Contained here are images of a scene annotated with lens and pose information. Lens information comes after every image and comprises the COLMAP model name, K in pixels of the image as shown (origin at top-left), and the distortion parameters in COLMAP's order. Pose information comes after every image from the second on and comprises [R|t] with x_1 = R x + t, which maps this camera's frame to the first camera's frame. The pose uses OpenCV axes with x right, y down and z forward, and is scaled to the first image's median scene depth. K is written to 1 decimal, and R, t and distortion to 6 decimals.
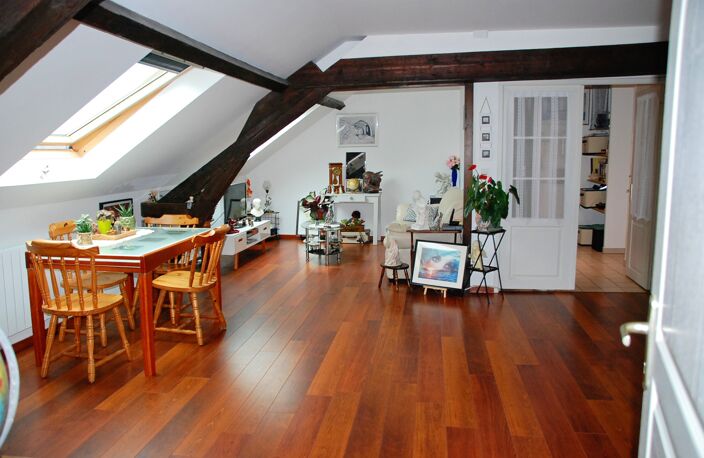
lens RADIAL K [[557.0, 0, 352.0], [0, 557.0, 229.0], [0, 0, 1]] dist [-0.110191, 0.001142]
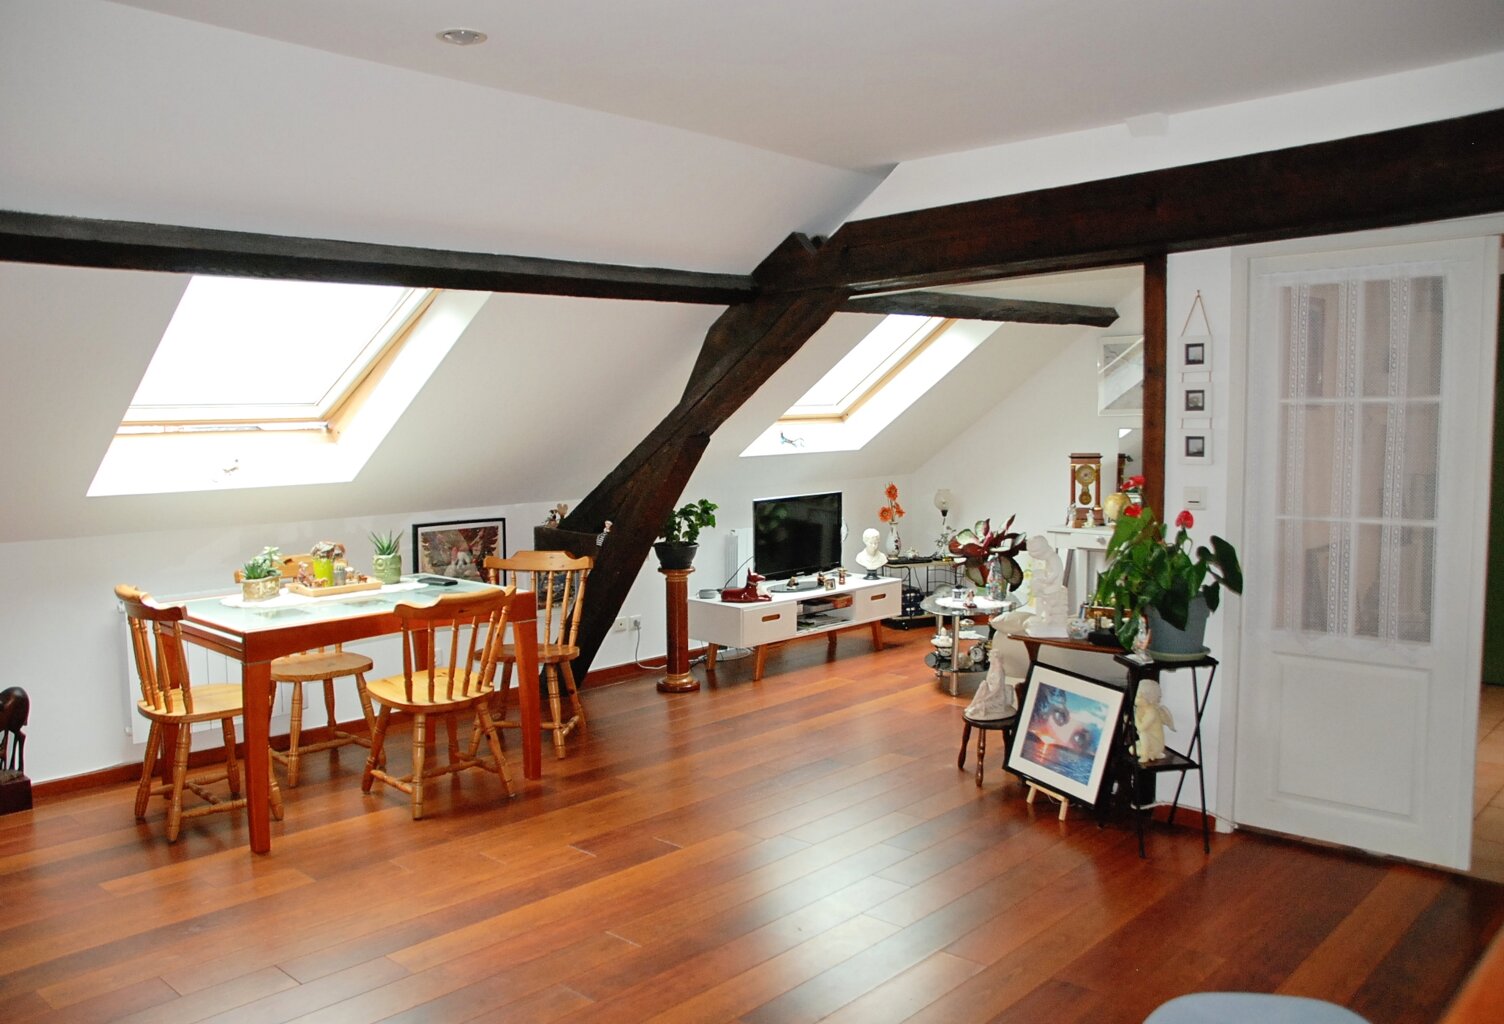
lens RADIAL K [[1222.7, 0, 752.0], [0, 1222.7, 512.0], [0, 0, 1]] dist [-0.085766, 0.001767]
pose [[0.822801, 0.047031, -0.566381, 0.454187], [-0.077092, 0.996595, -0.029239, -0.046657], [0.563077, 0.067721, 0.823625, 0.180201]]
